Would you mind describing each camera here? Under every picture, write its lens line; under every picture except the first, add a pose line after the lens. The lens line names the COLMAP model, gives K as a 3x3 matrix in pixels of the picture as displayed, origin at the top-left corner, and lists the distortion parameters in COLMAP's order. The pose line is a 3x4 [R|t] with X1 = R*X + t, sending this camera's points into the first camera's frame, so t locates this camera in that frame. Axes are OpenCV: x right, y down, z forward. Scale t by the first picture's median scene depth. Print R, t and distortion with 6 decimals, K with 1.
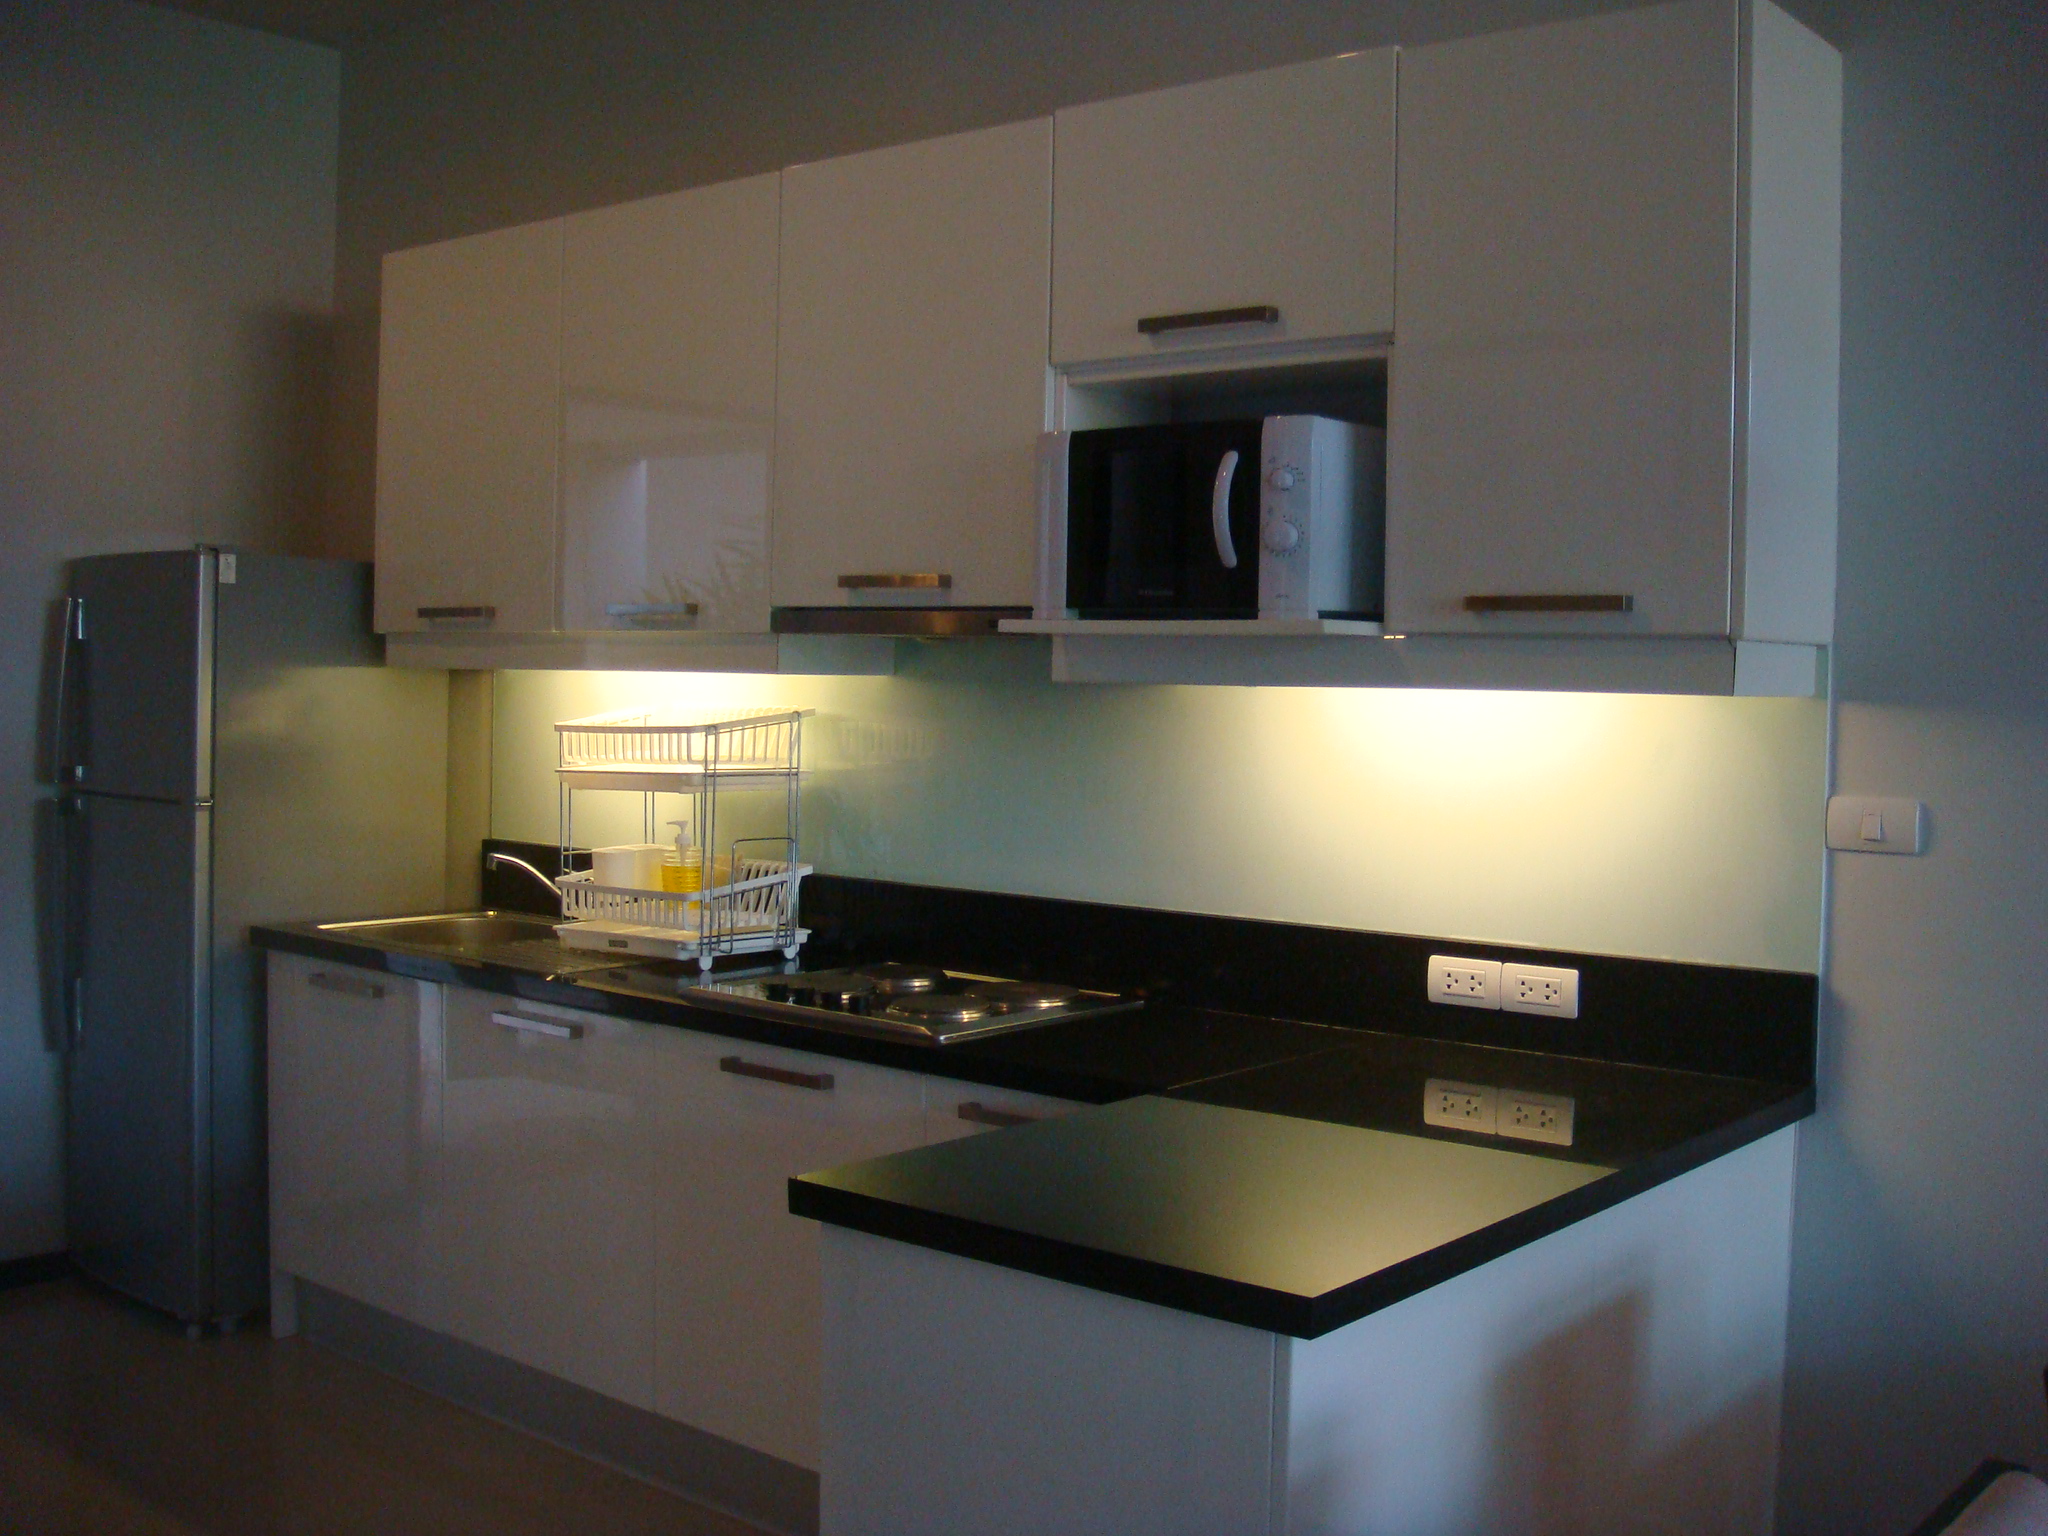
lens RADIAL K [[2161.7, 0, 1027.1], [0, 2161.7, 741.6], [0, 0, 1]] dist [-0.163957, 0.103732]
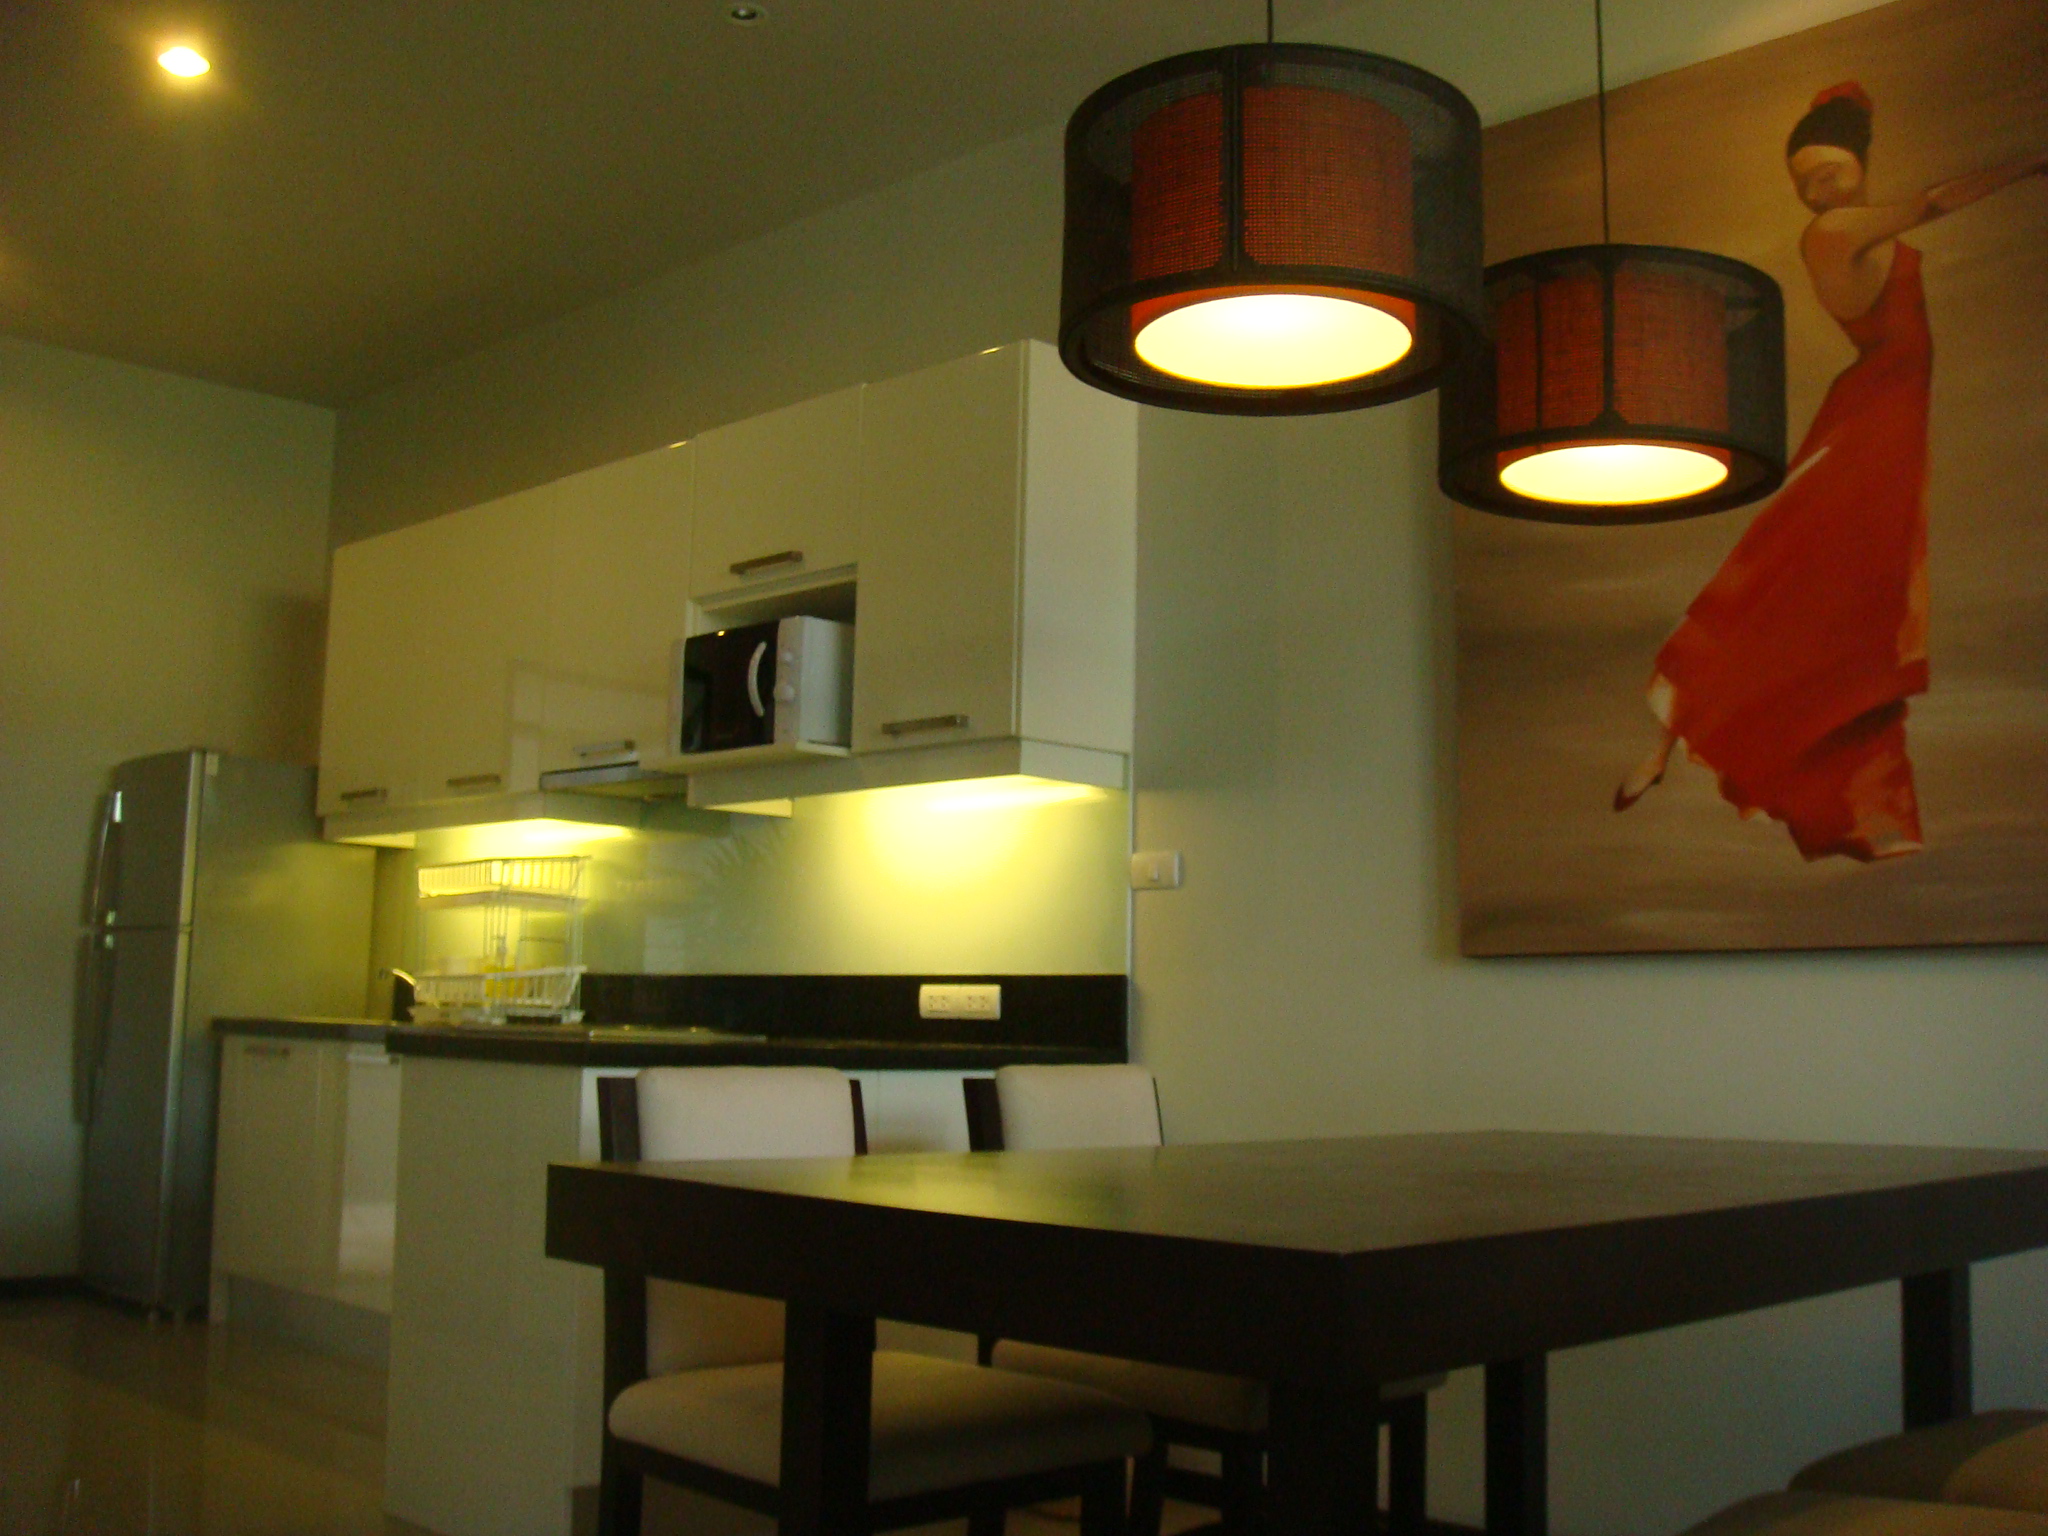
lens RADIAL K [[2198.8, 0, 1024.0], [0, 2198.8, 768.0], [0, 0, 1]] dist [-0.193301, 0.256423]
pose [[0.995552, -0.006445, -0.093994, 0.377642], [-0.008024, 0.988231, -0.152756, 0.171305], [0.093872, 0.152831, 0.983784, -0.464195]]
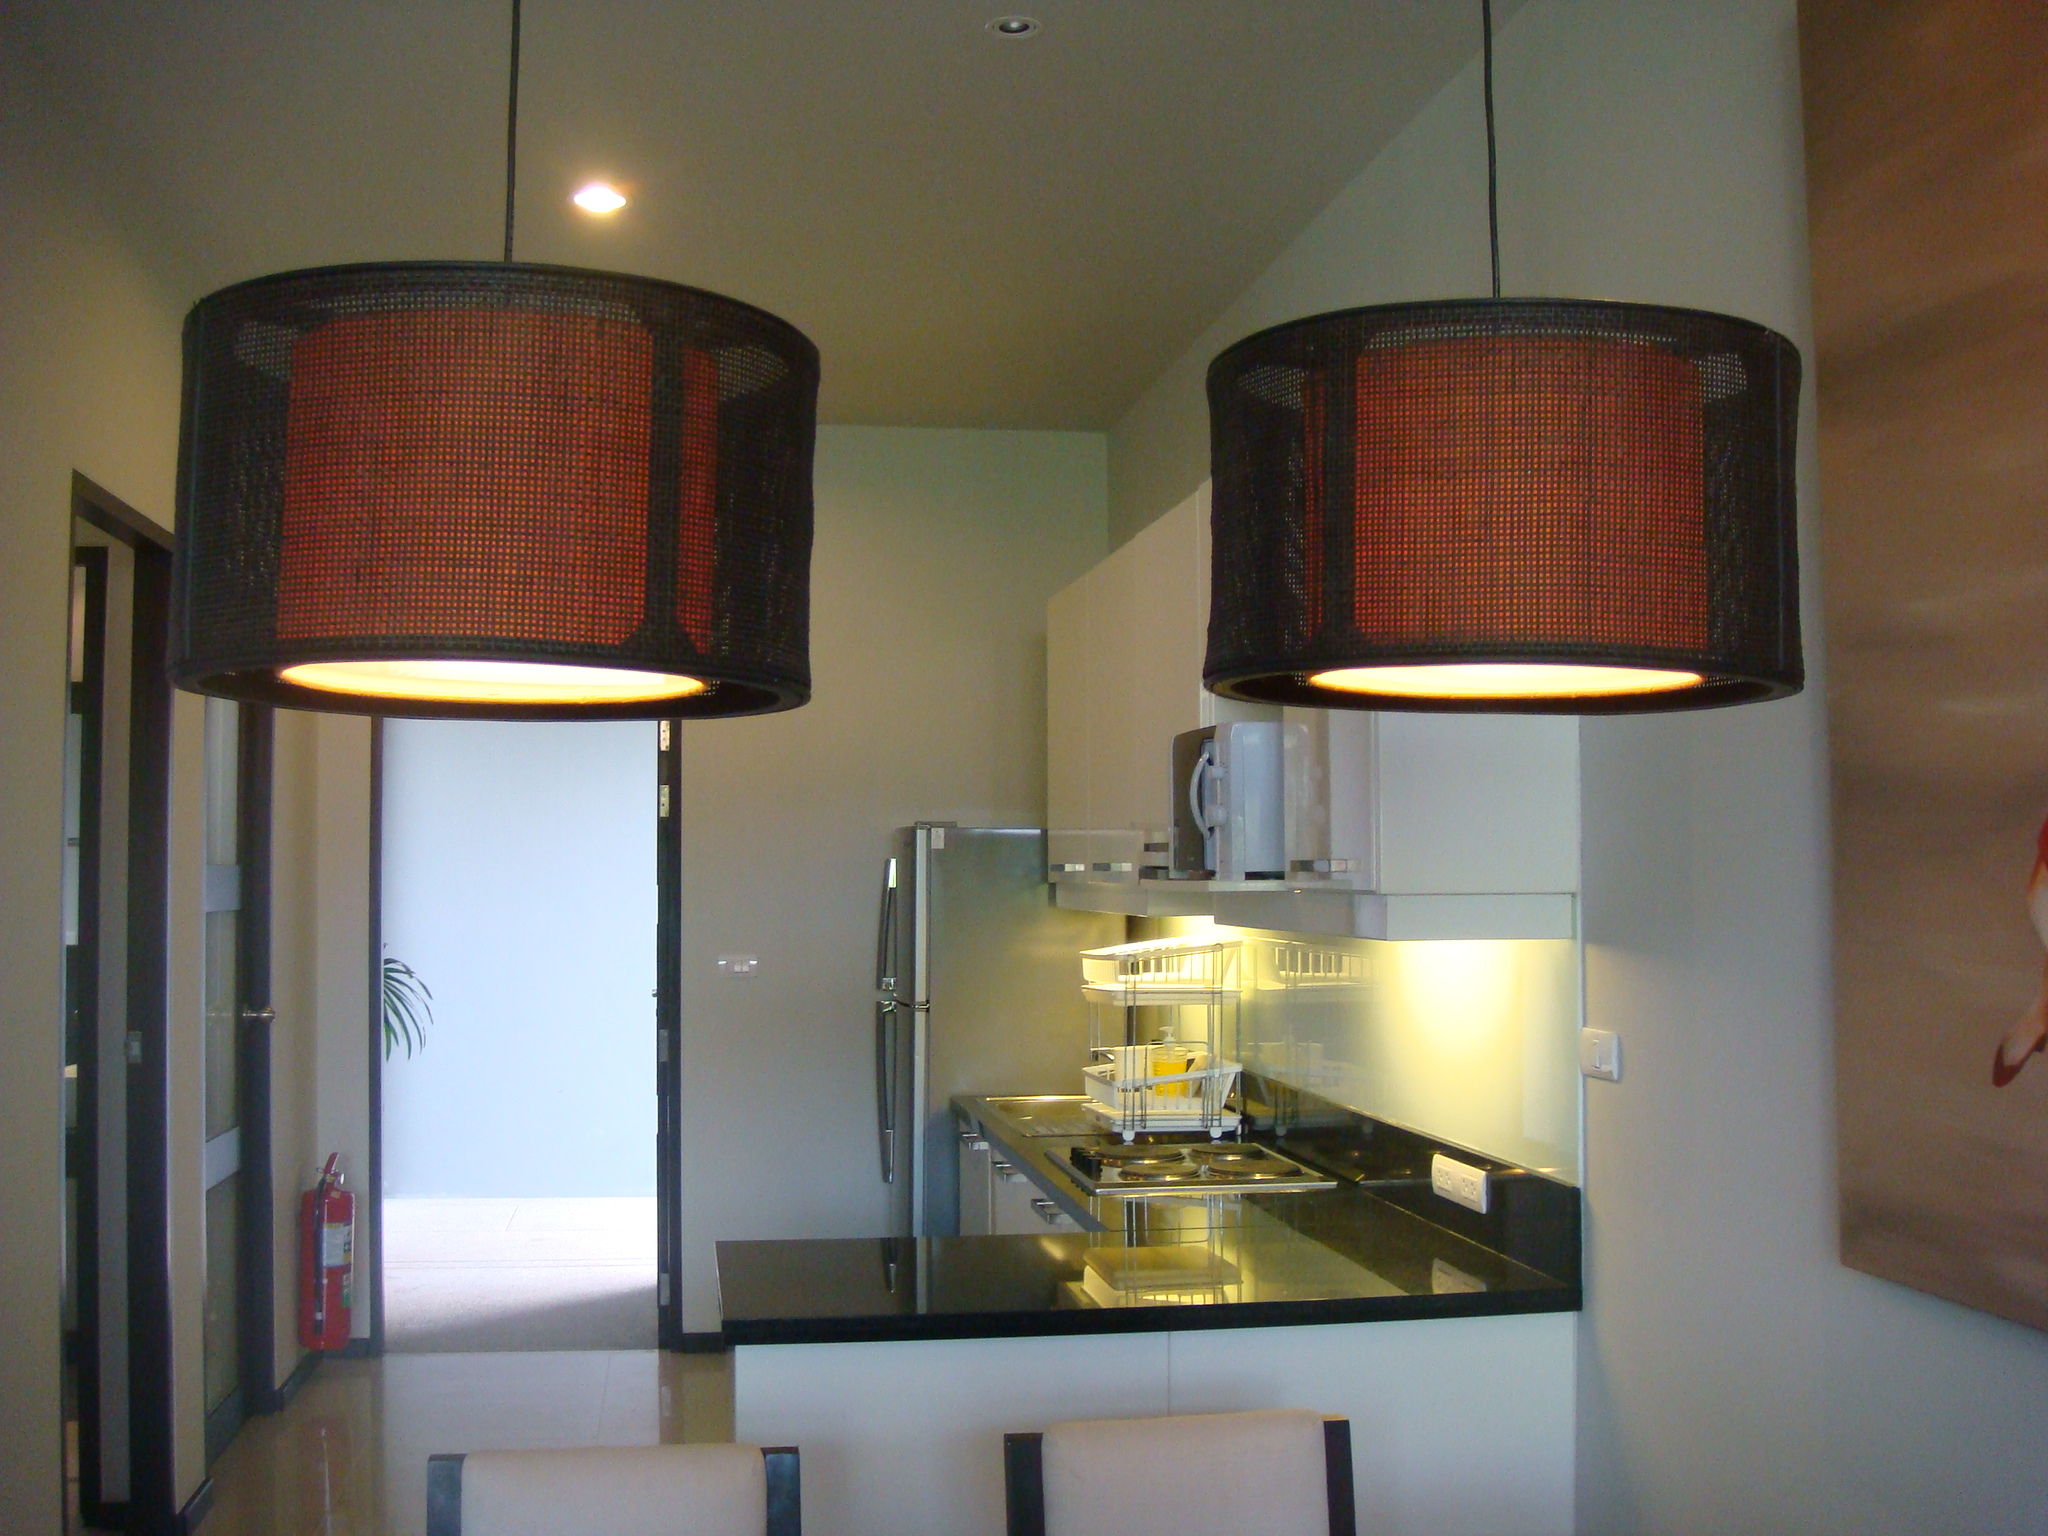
lens RADIAL K [[2213.8, 0, 1022.0], [0, 2213.8, 741.1], [0, 0, 1]] dist [-0.009521, 0.003714]
pose [[0.751956, -0.059547, -0.656519, 0.788083], [-0.000812, 0.995827, -0.091252, -0.015313], [0.659213, 0.069151, 0.748770, -0.080567]]
